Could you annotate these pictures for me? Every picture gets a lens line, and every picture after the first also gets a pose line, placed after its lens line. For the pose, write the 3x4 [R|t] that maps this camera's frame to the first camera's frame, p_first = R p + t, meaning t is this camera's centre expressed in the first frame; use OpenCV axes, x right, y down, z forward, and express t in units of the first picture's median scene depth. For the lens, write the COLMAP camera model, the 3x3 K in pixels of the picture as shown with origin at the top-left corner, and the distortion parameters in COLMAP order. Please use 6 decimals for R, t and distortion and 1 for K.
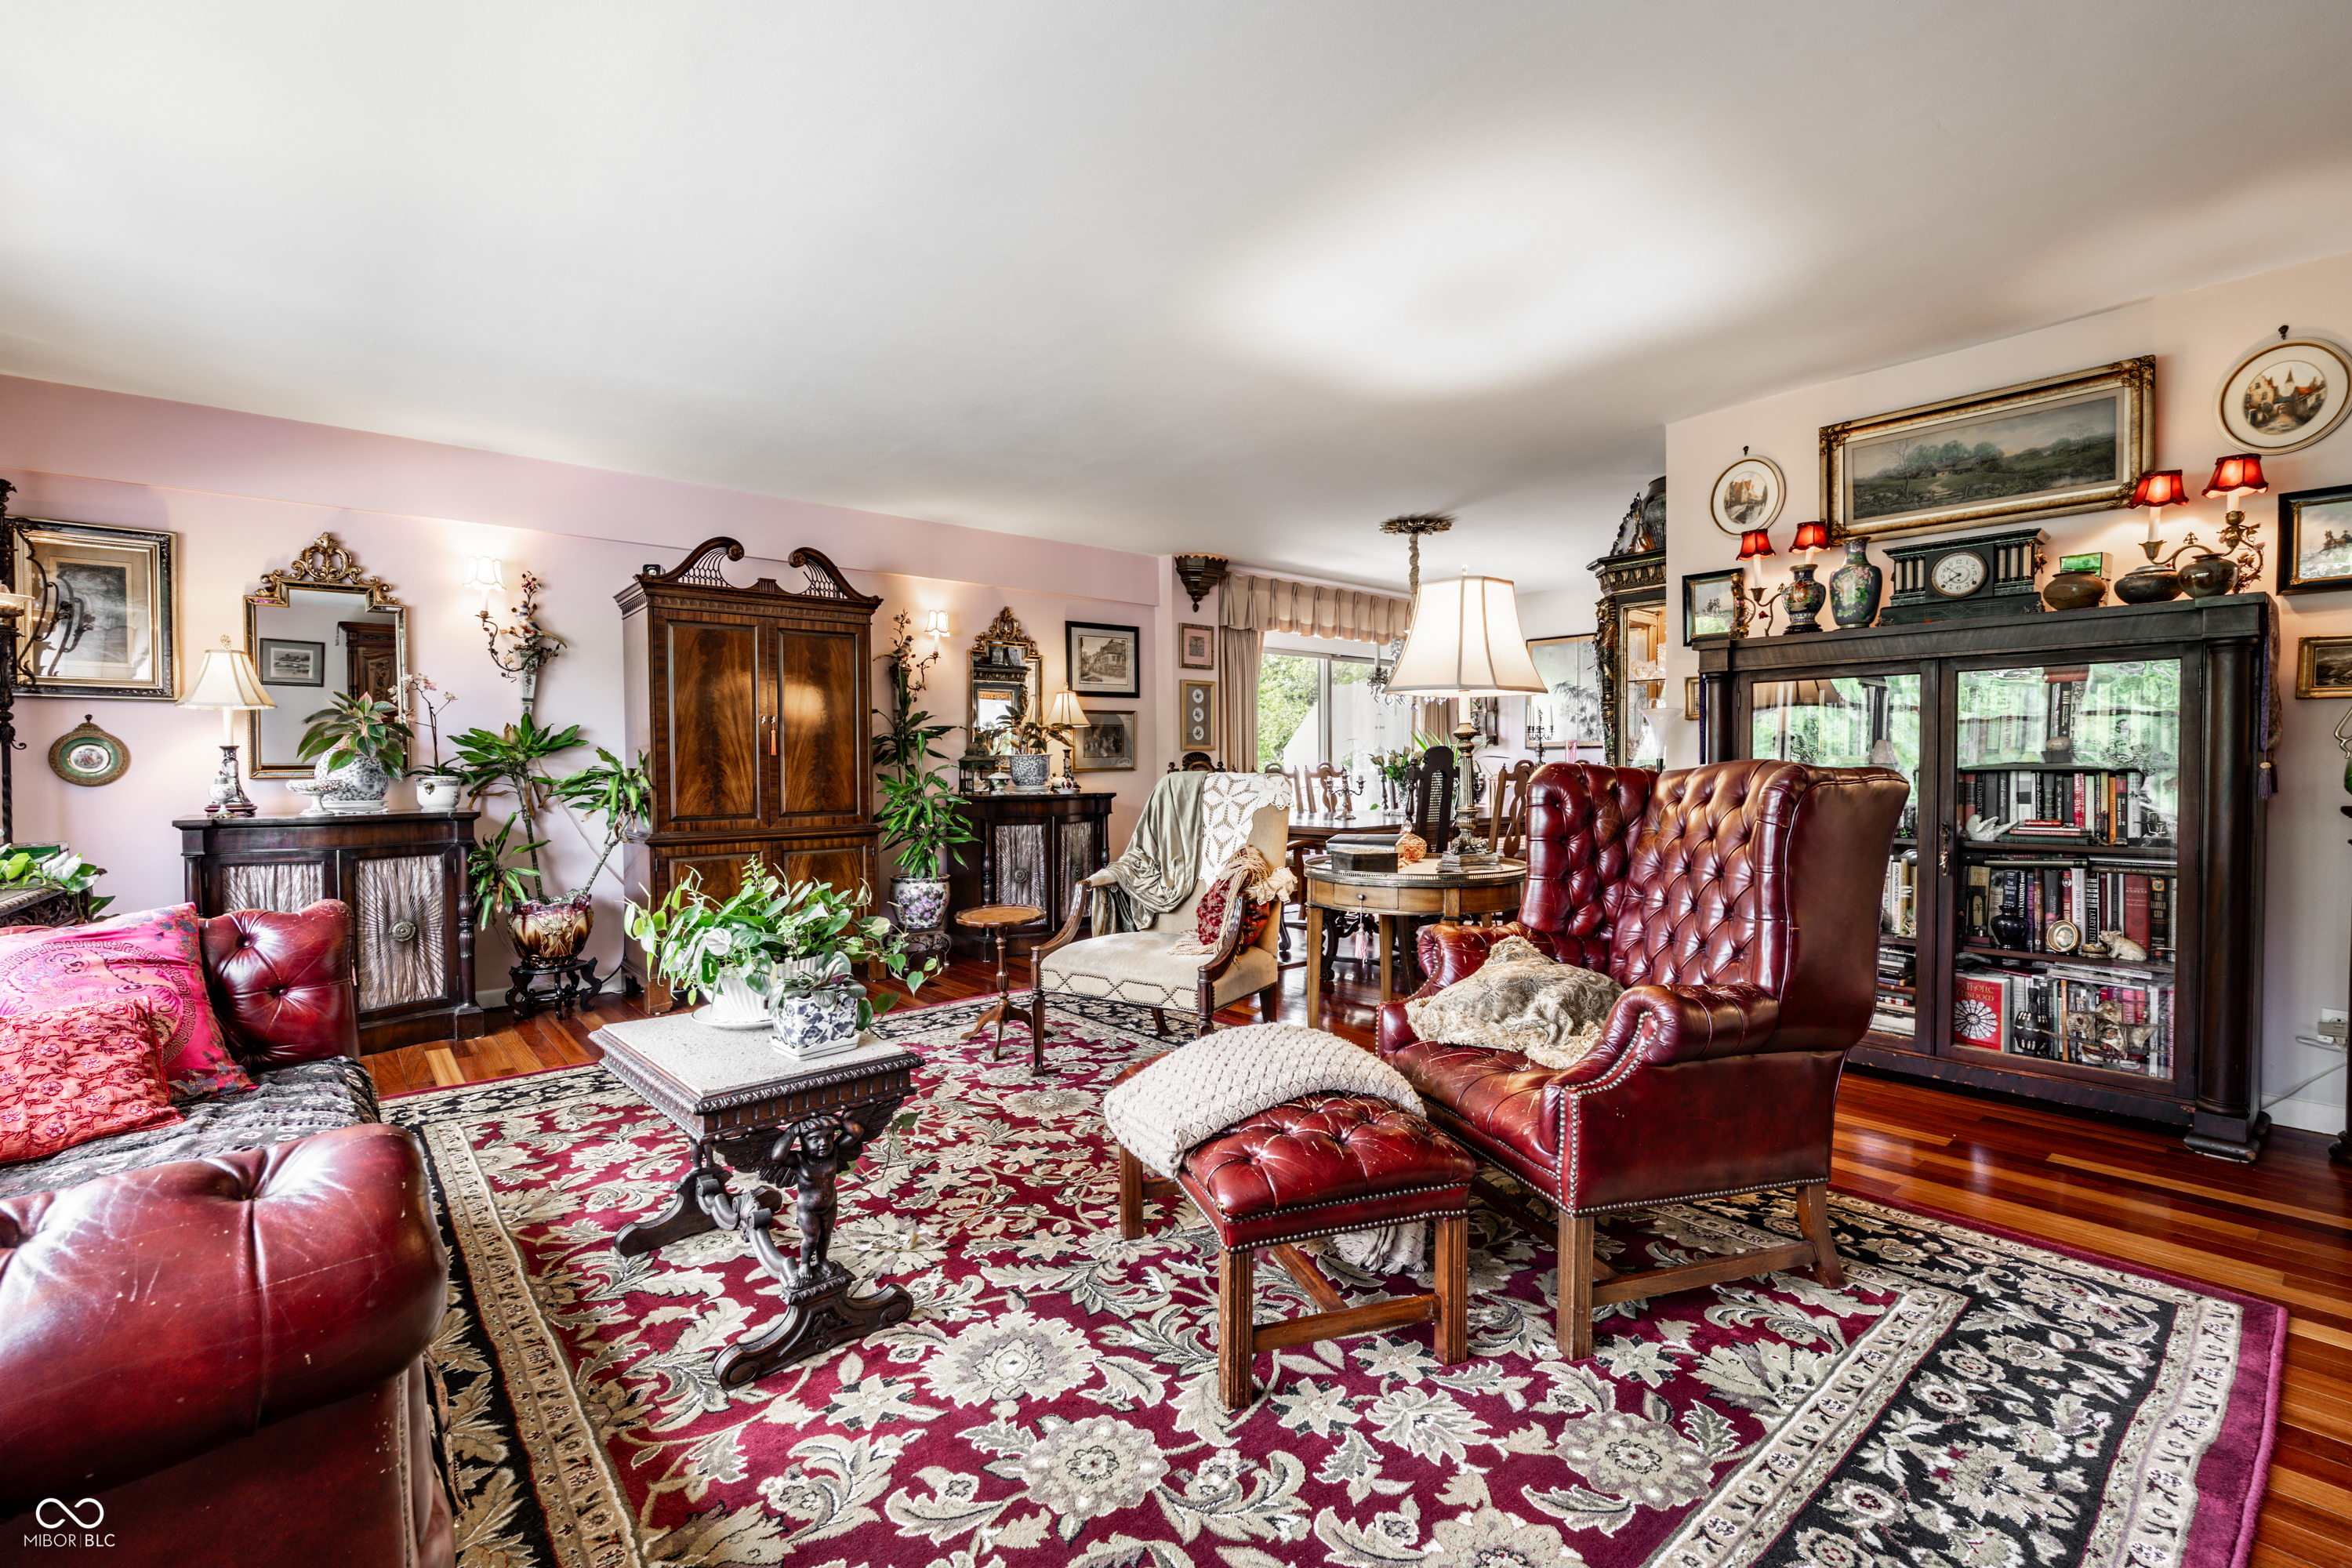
lens RADIAL K [[1022.2, 0, 1173.1], [0, 1022.2, 778.4], [0, 0, 1]] dist [-0.005601, 0.001105]
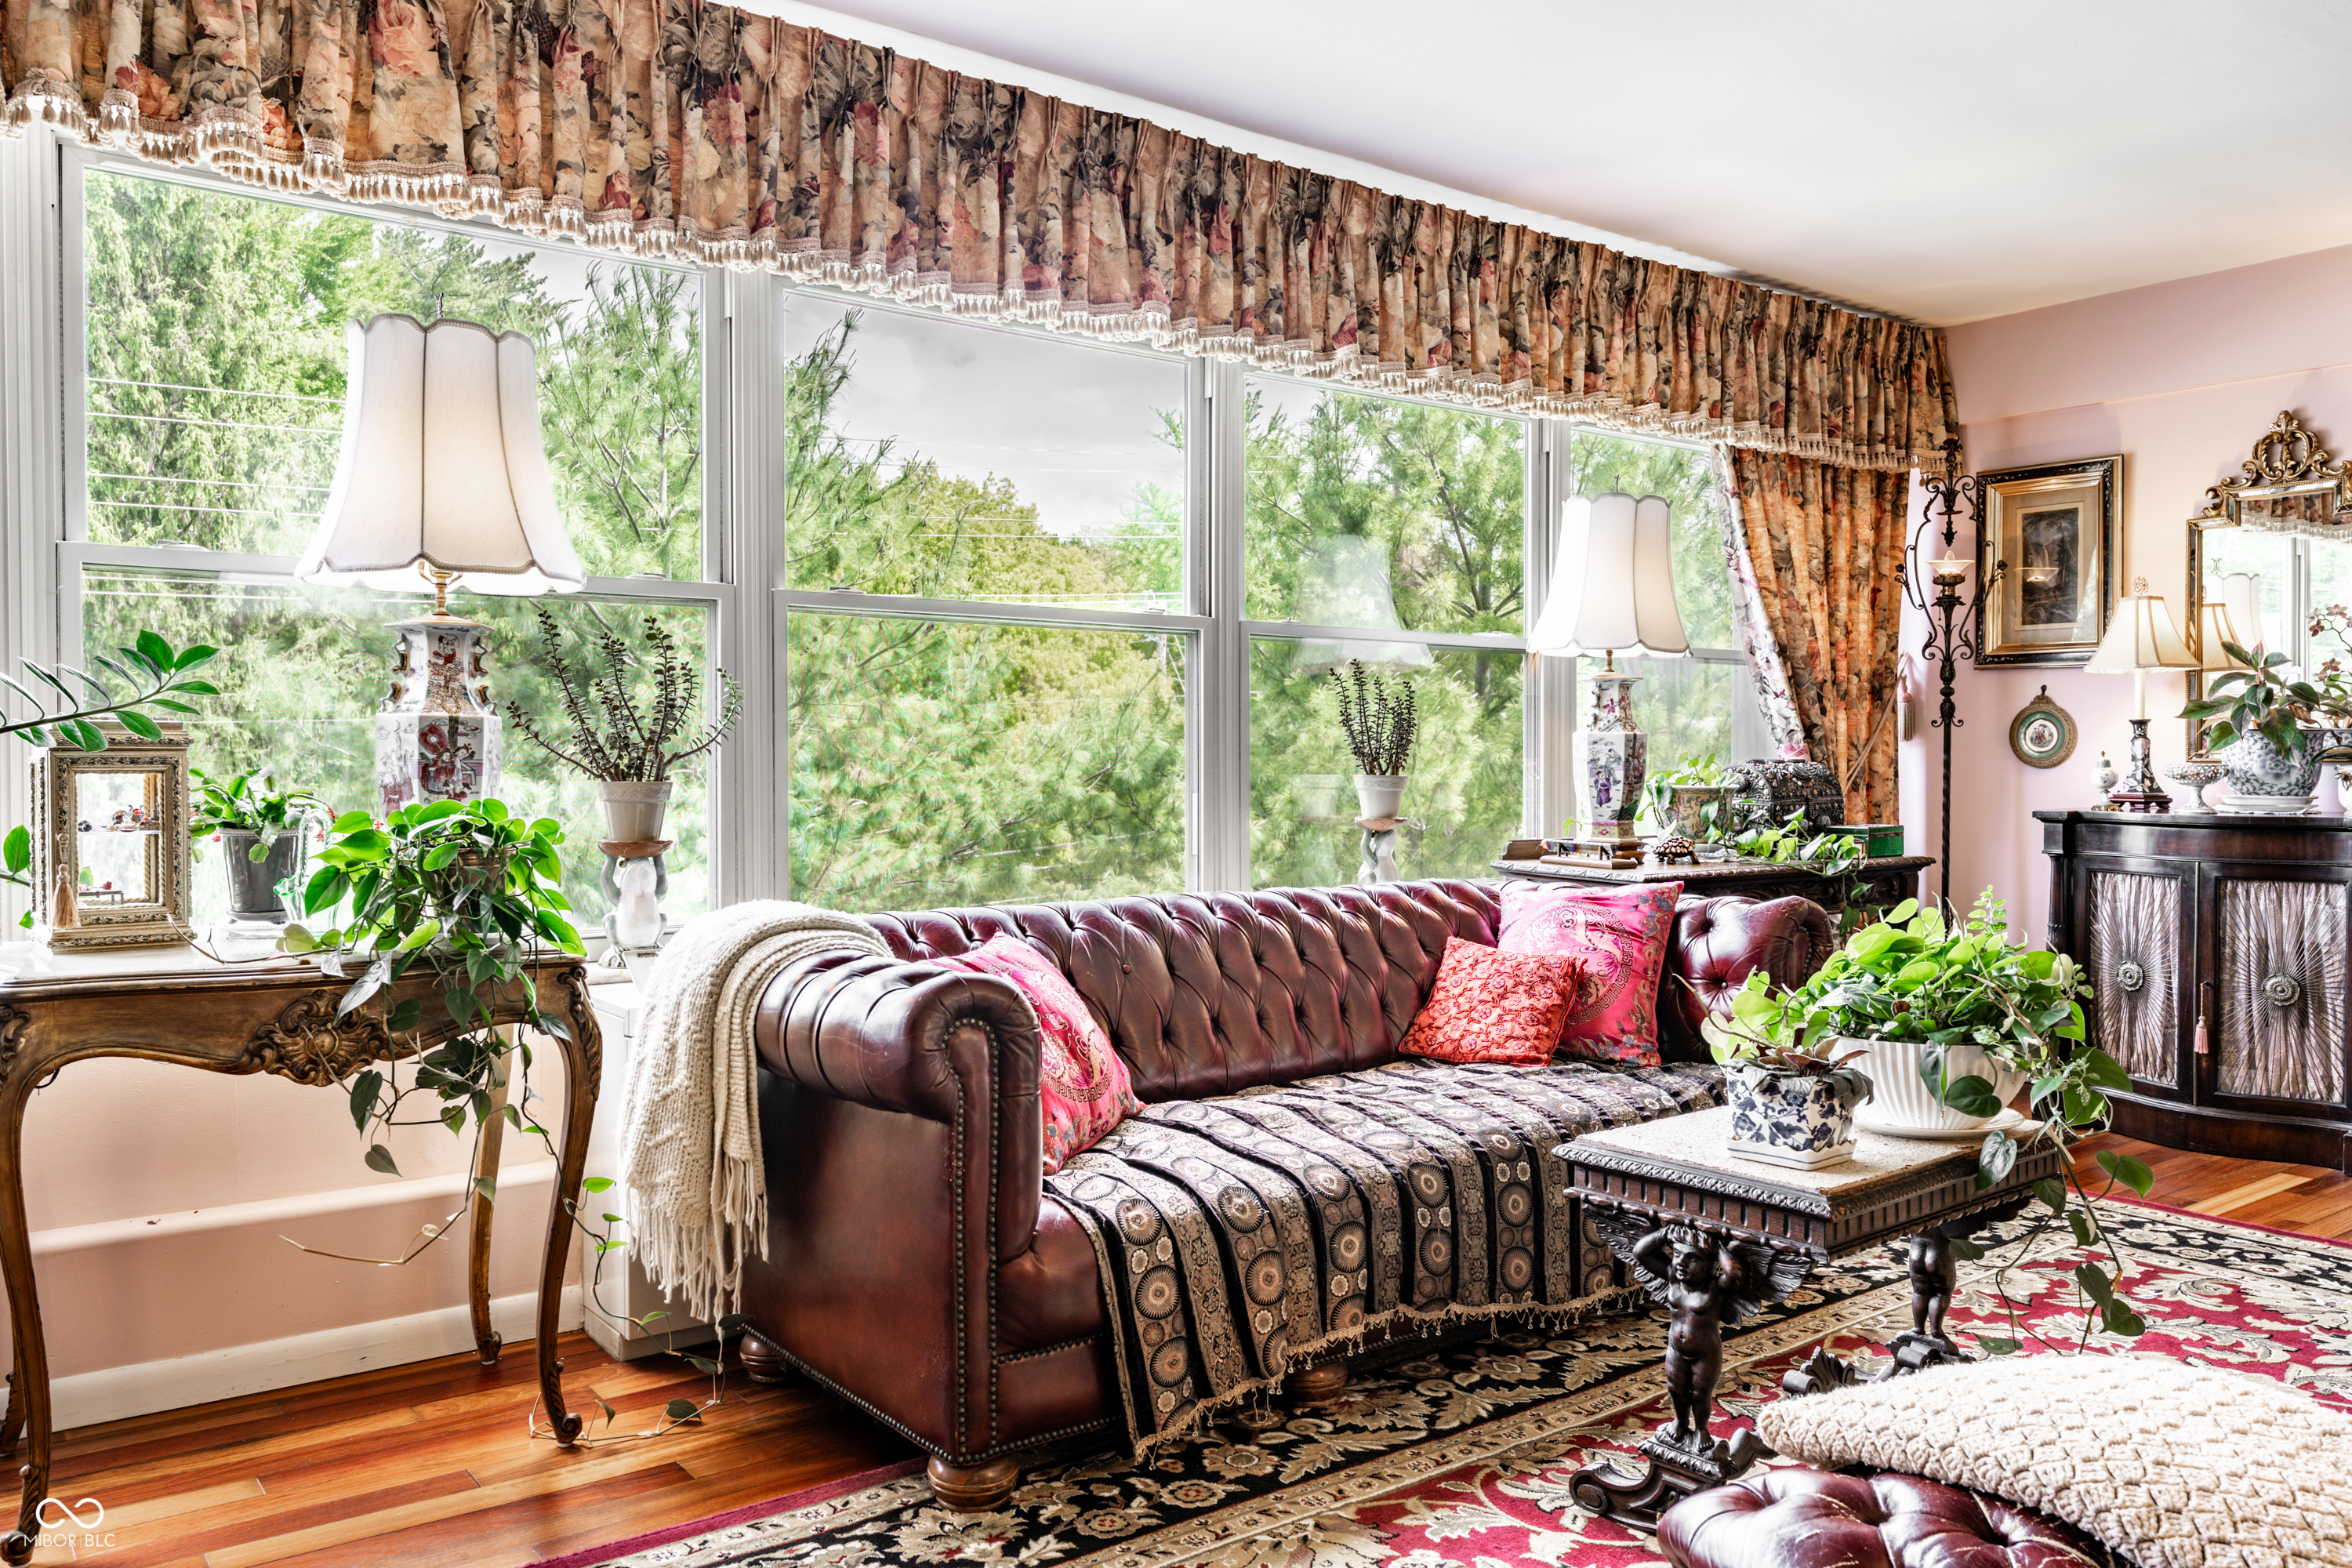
lens RADIAL K [[1740.0, 0, 1176.0], [0, 1740.0, 784.0], [0, 0, 1]] dist [0.003231, 0.001294]
pose [[-0.050271, 0.024057, -0.998446, 0.542069], [-0.013361, 0.999604, 0.024758, -0.007097], [0.998646, 0.014585, -0.049930, 0.411355]]
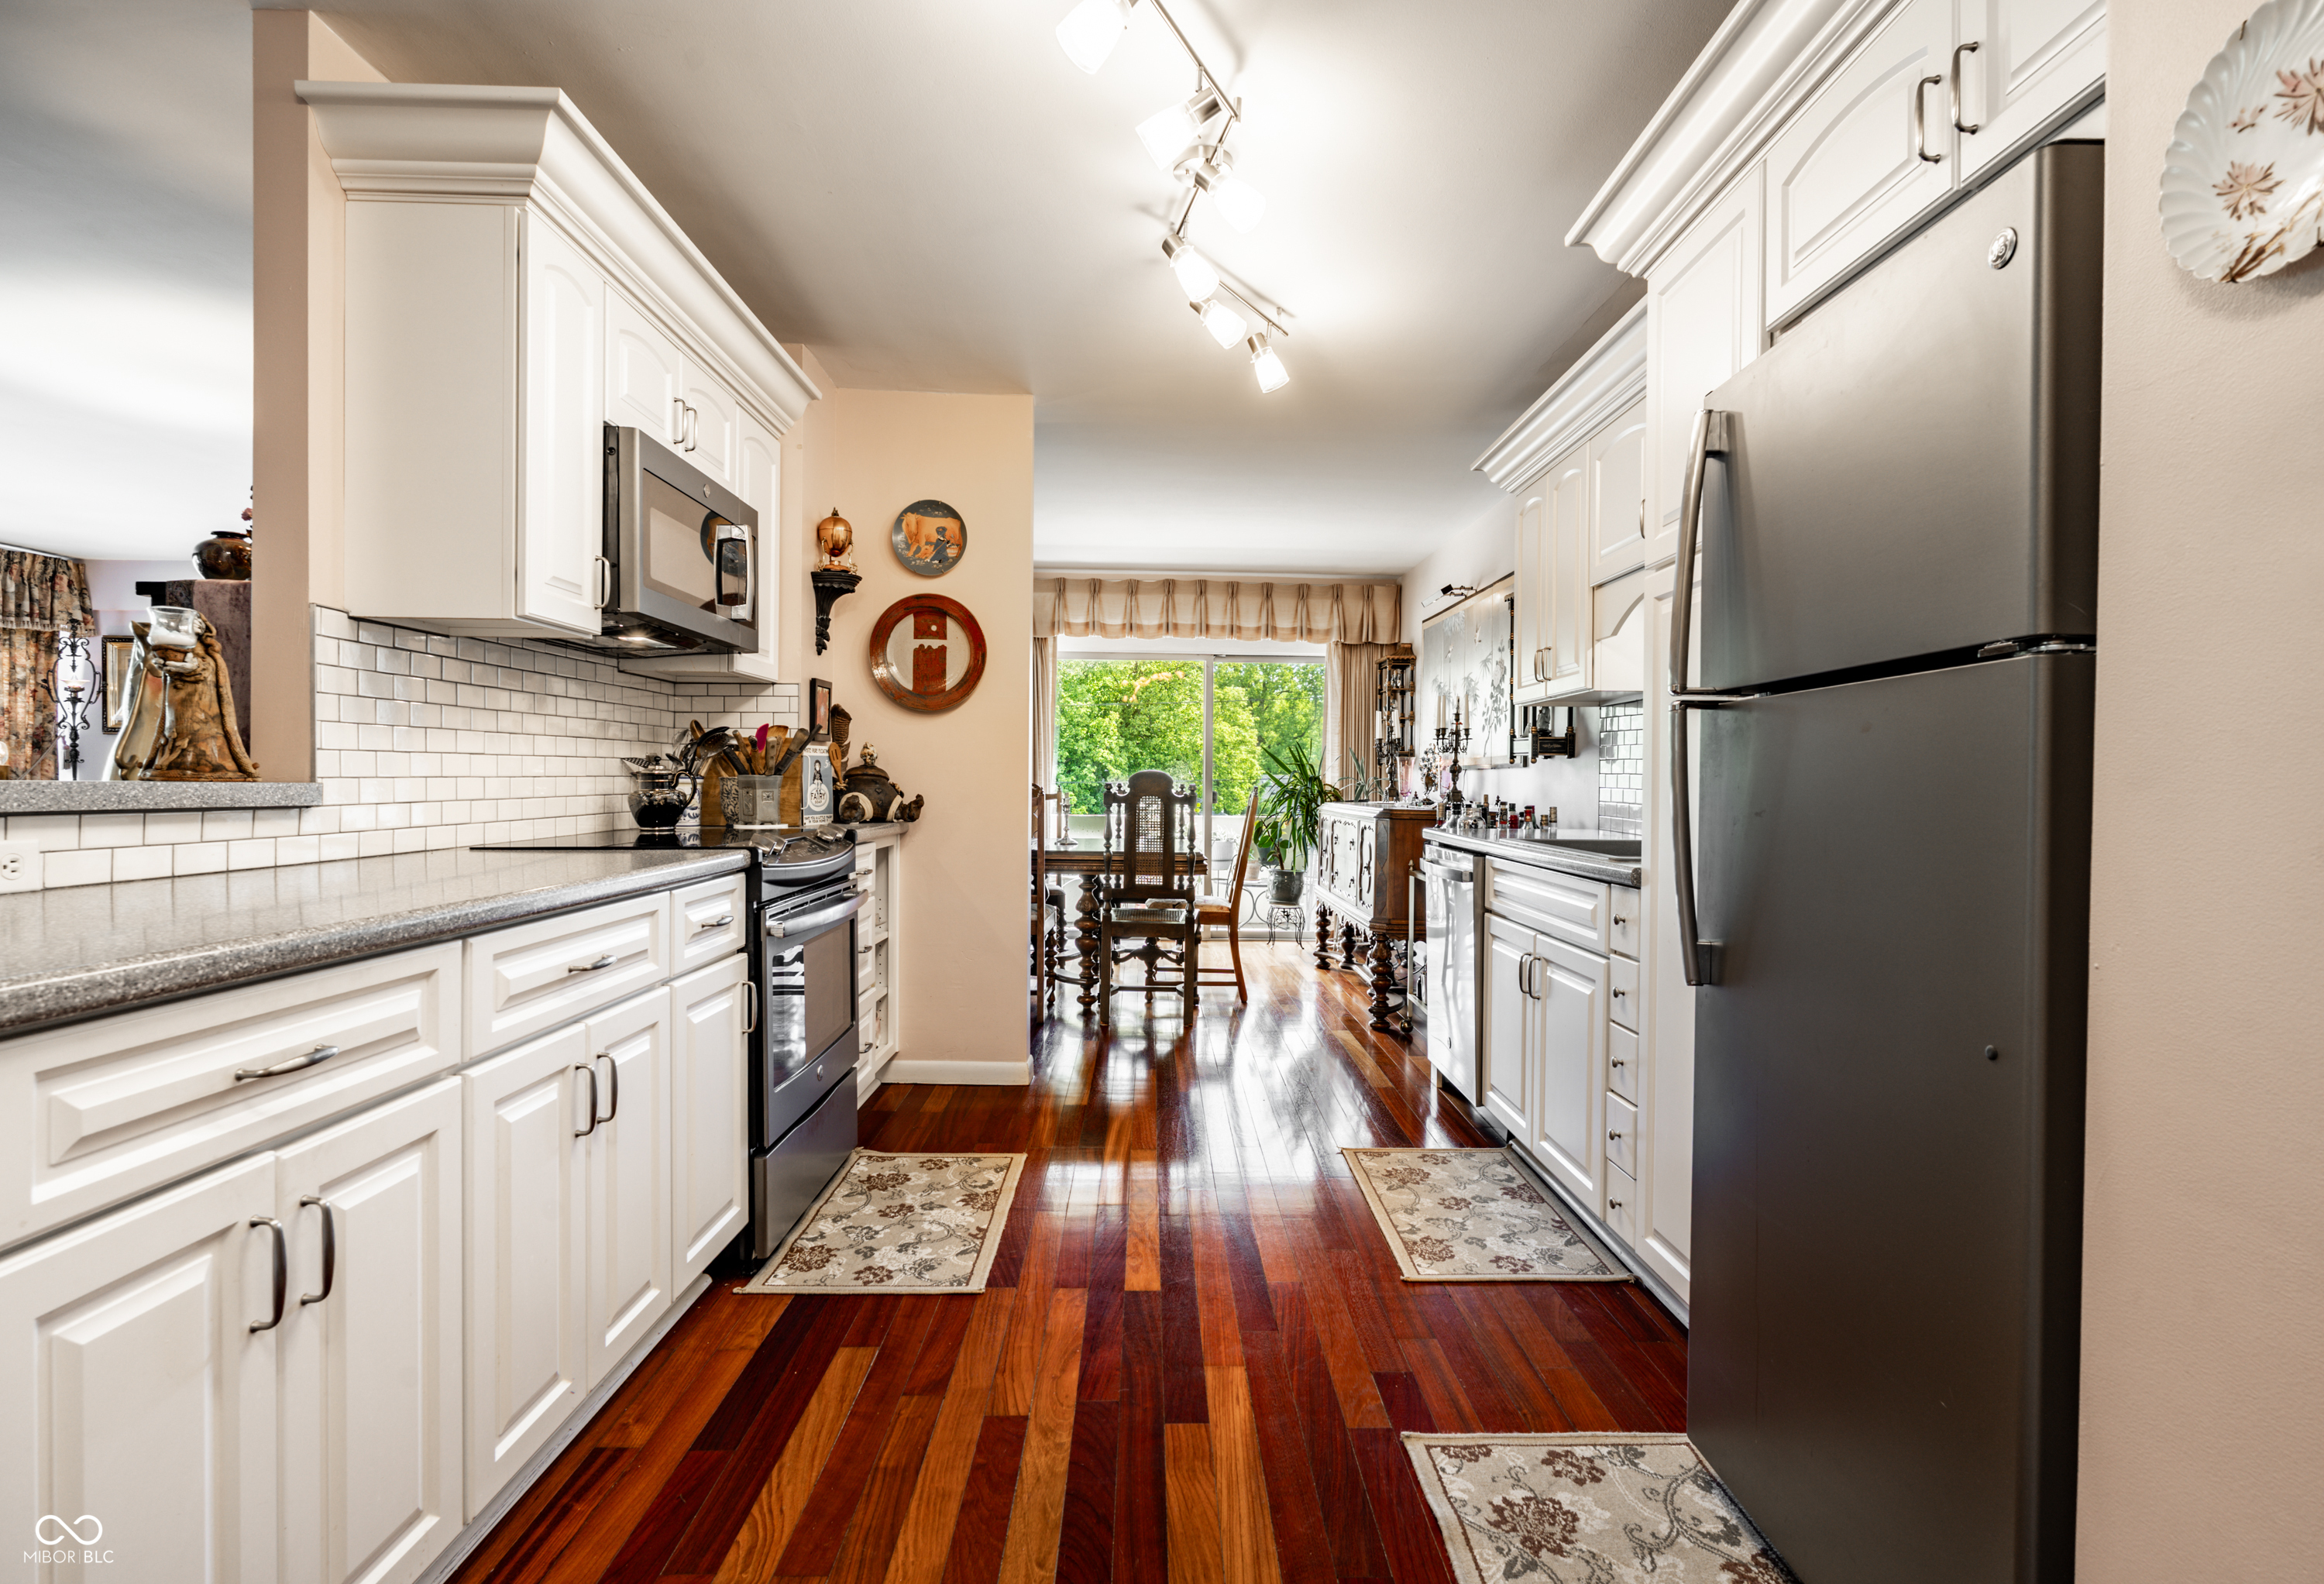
lens RADIAL K [[1133.4, 0, 1183.8], [0, 1133.4, 794.9], [0, 0, 1]] dist [-0.003265, -0.000380]
pose [[0.788955, 0.022416, -0.614041, 1.925299], [-0.022156, 0.999722, 0.008029, -0.034961], [0.614051, 0.007270, 0.789233, 0.682239]]
